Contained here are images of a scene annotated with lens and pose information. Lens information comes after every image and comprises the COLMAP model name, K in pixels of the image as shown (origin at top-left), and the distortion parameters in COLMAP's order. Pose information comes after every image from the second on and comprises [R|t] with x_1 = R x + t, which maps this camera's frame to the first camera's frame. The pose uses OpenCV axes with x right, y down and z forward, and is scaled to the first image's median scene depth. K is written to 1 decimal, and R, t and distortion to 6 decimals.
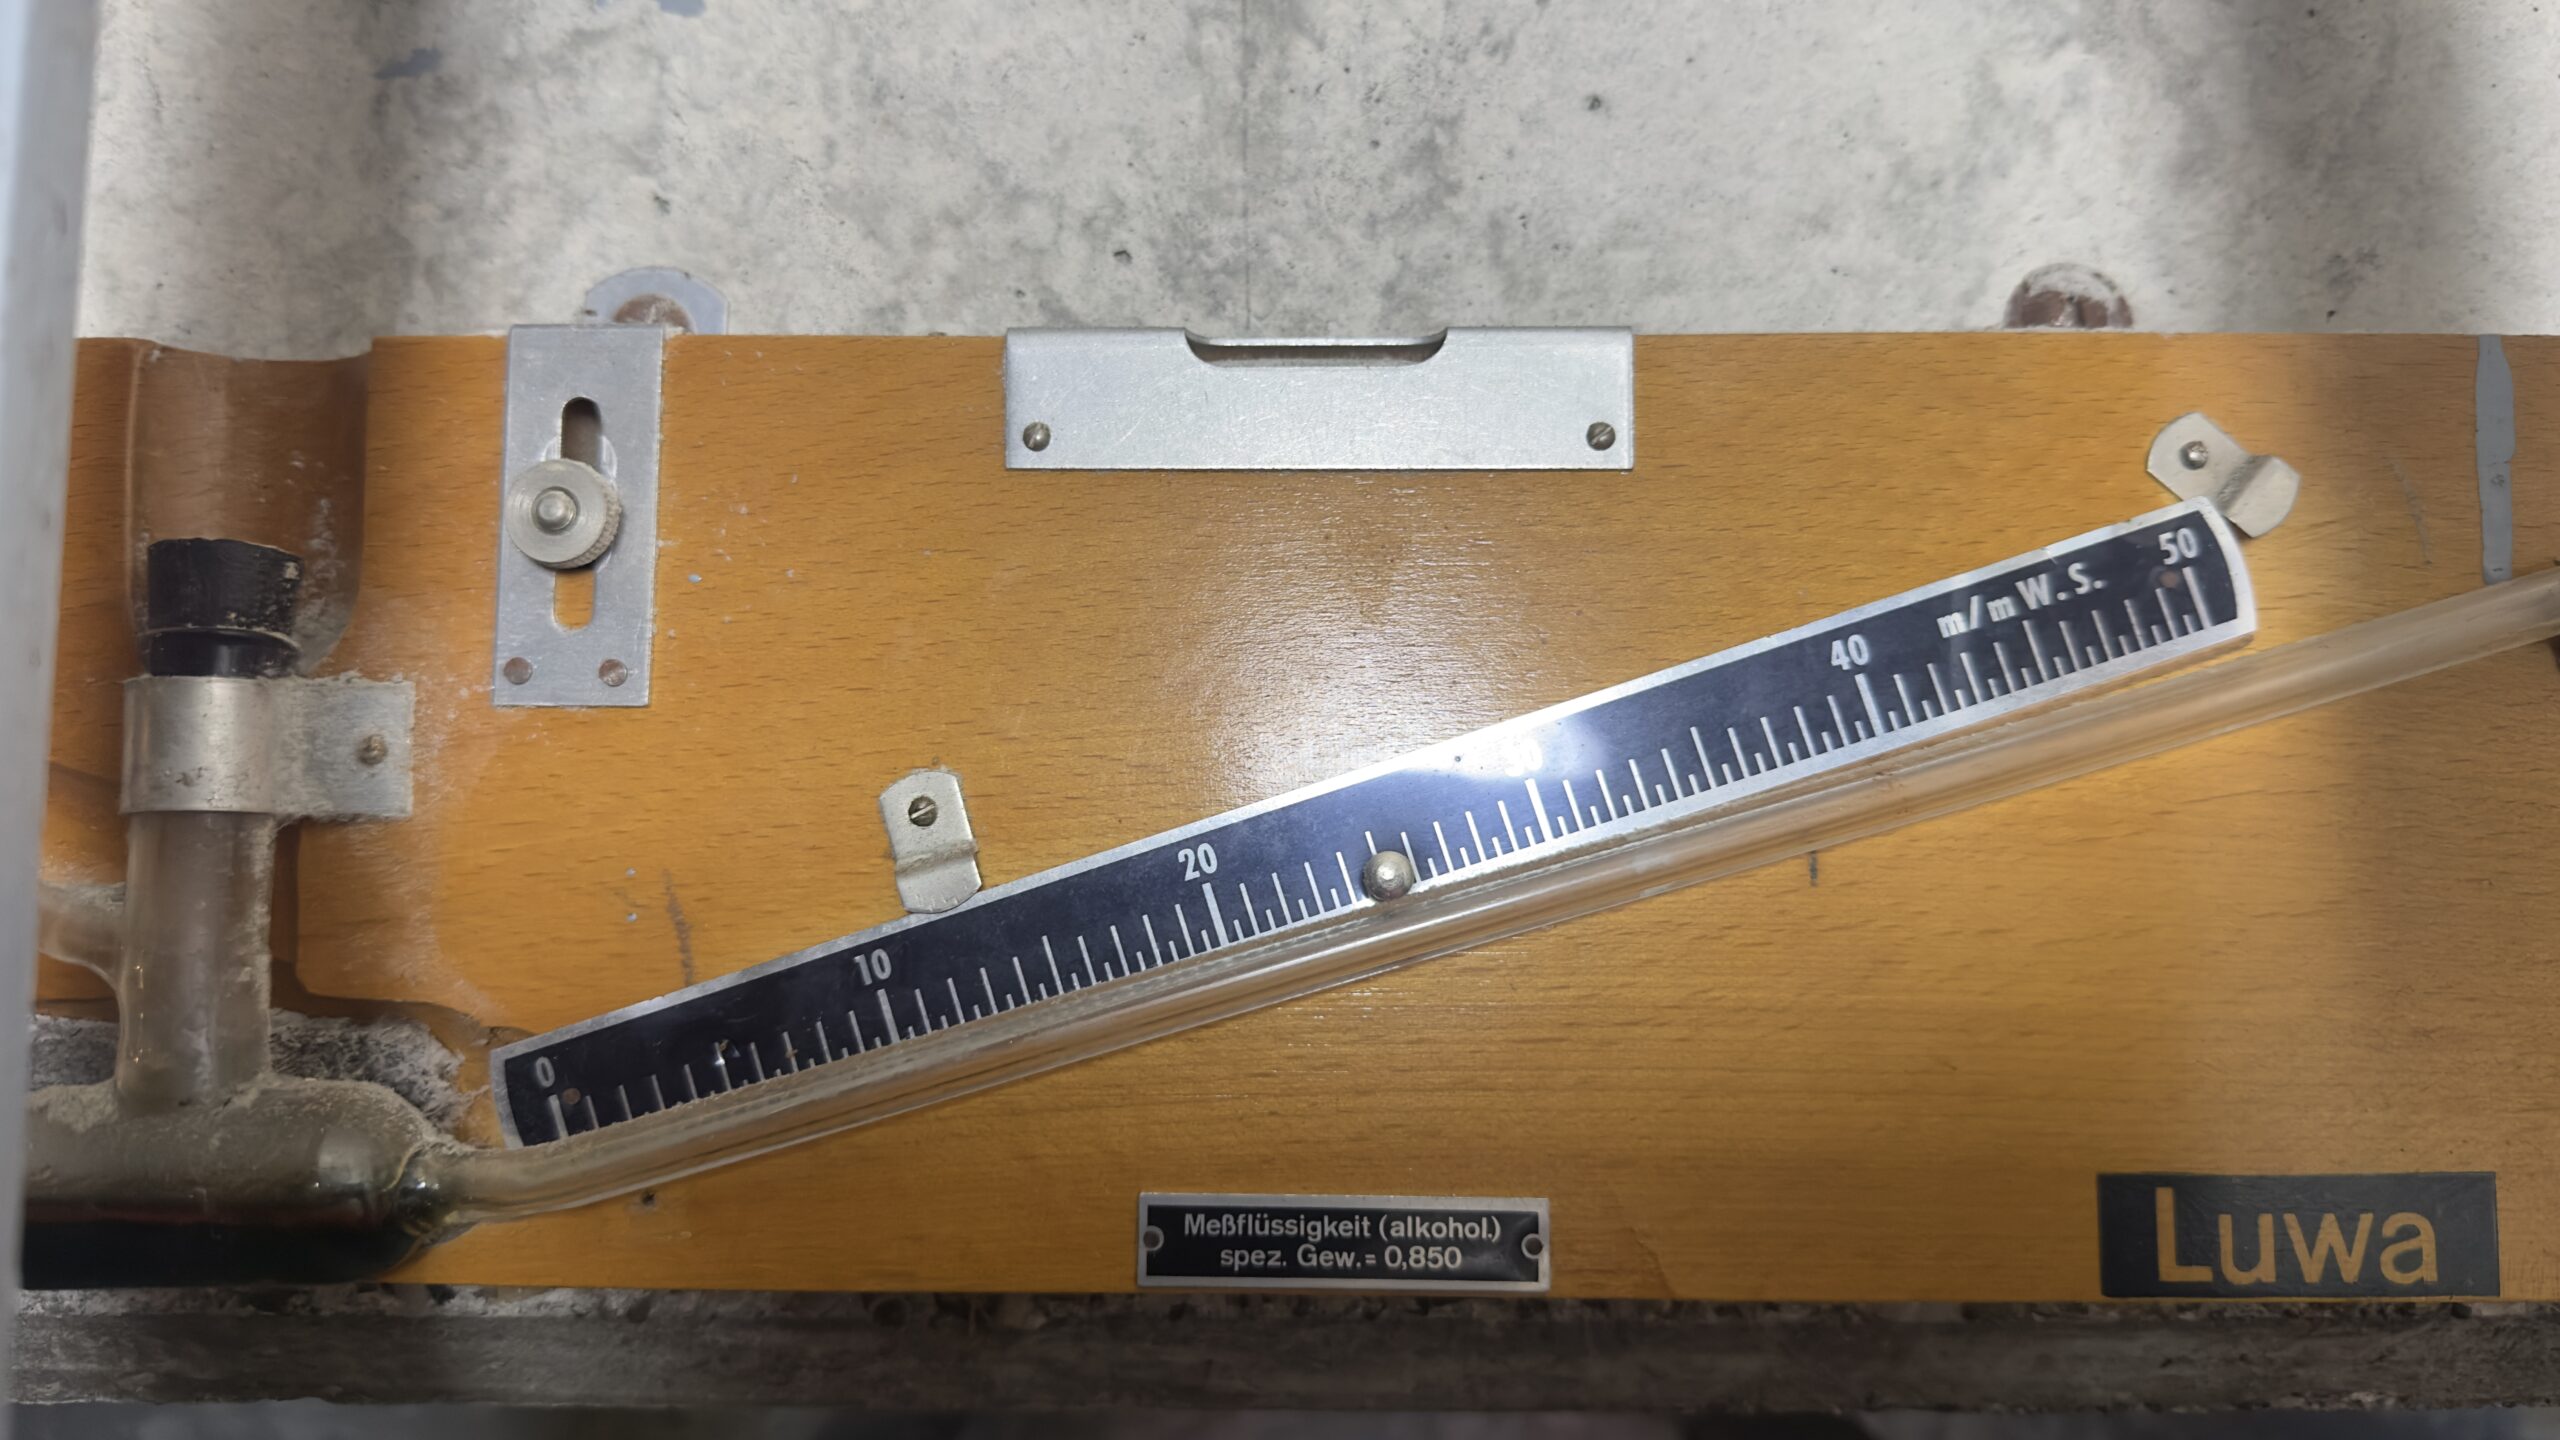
lens RADIAL K [[1840.0, 0, 1280.0], [0, 1840.0, 720.0], [0, 0, 1]] dist [0.131149, -0.311059]
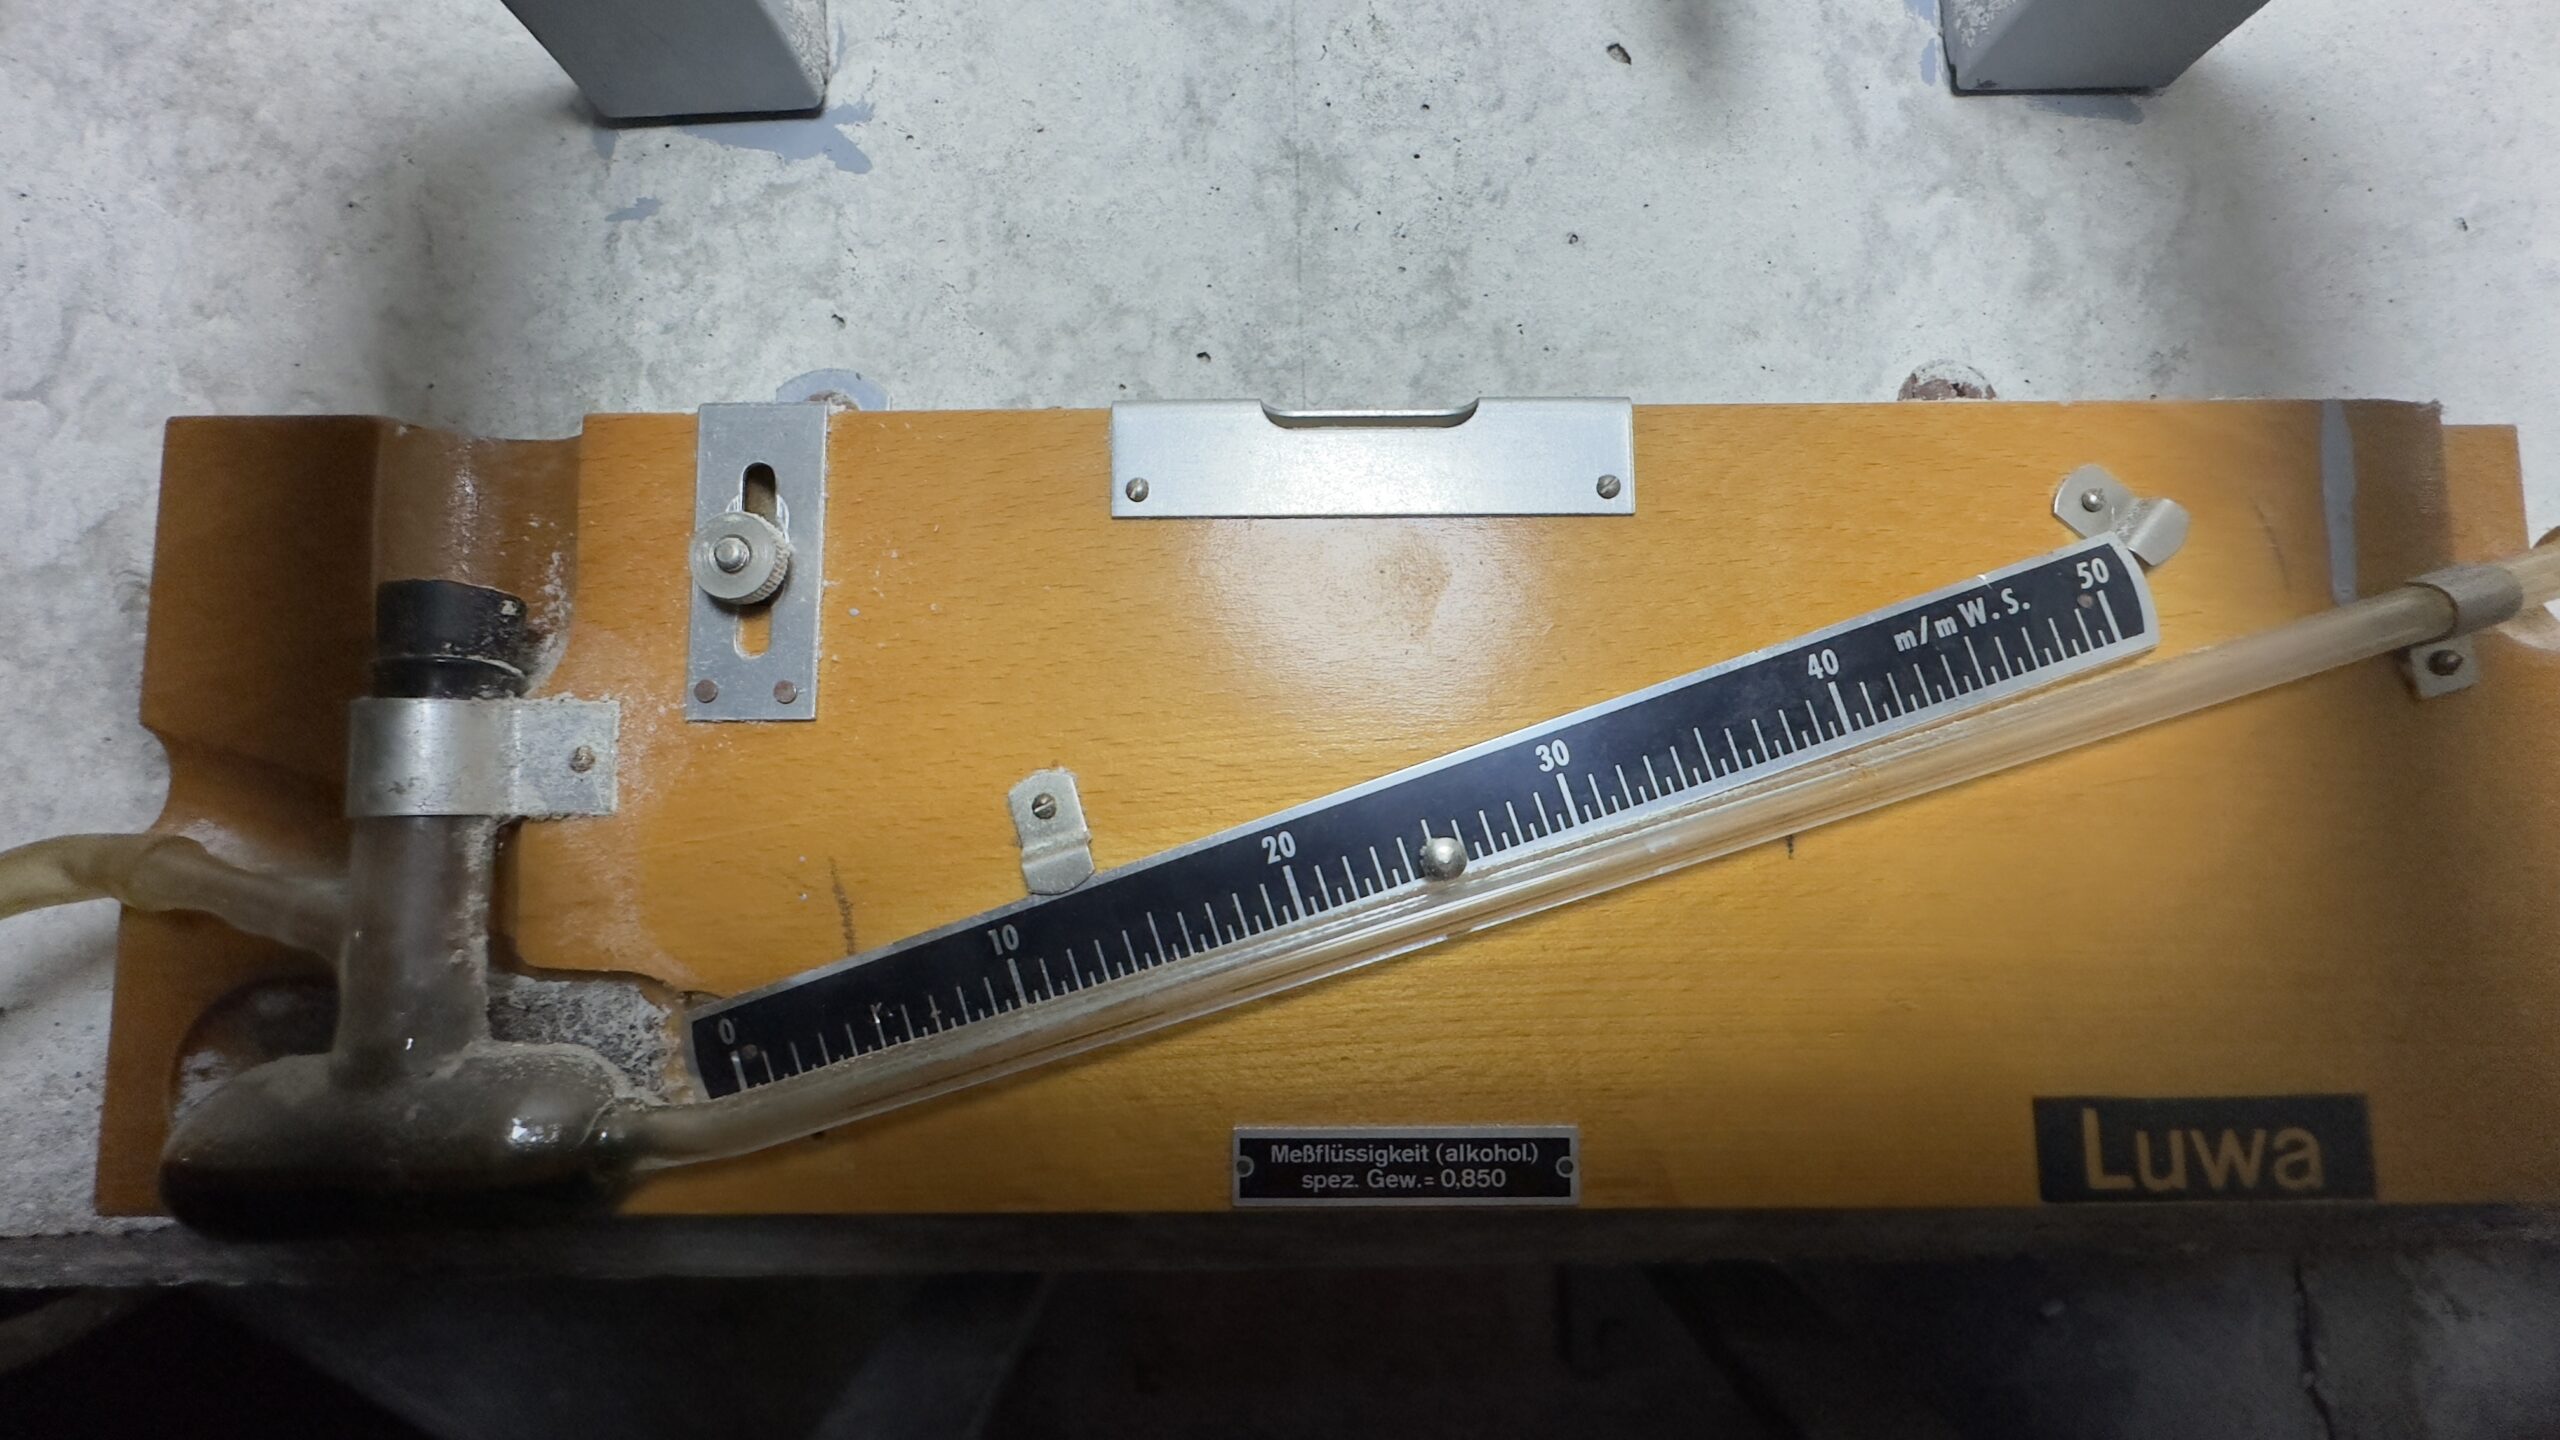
lens RADIAL K [[1025.2, 0, 1284.8], [0, 1025.2, 716.1], [0, 0, 1]] dist [-0.007704, 0.003753]
pose [[0.999765, -0.010494, 0.018974, -0.050833], [0.010487, 0.999945, 0.000438, -0.006676], [-0.018977, -0.000239, 0.999820, 0.338207]]
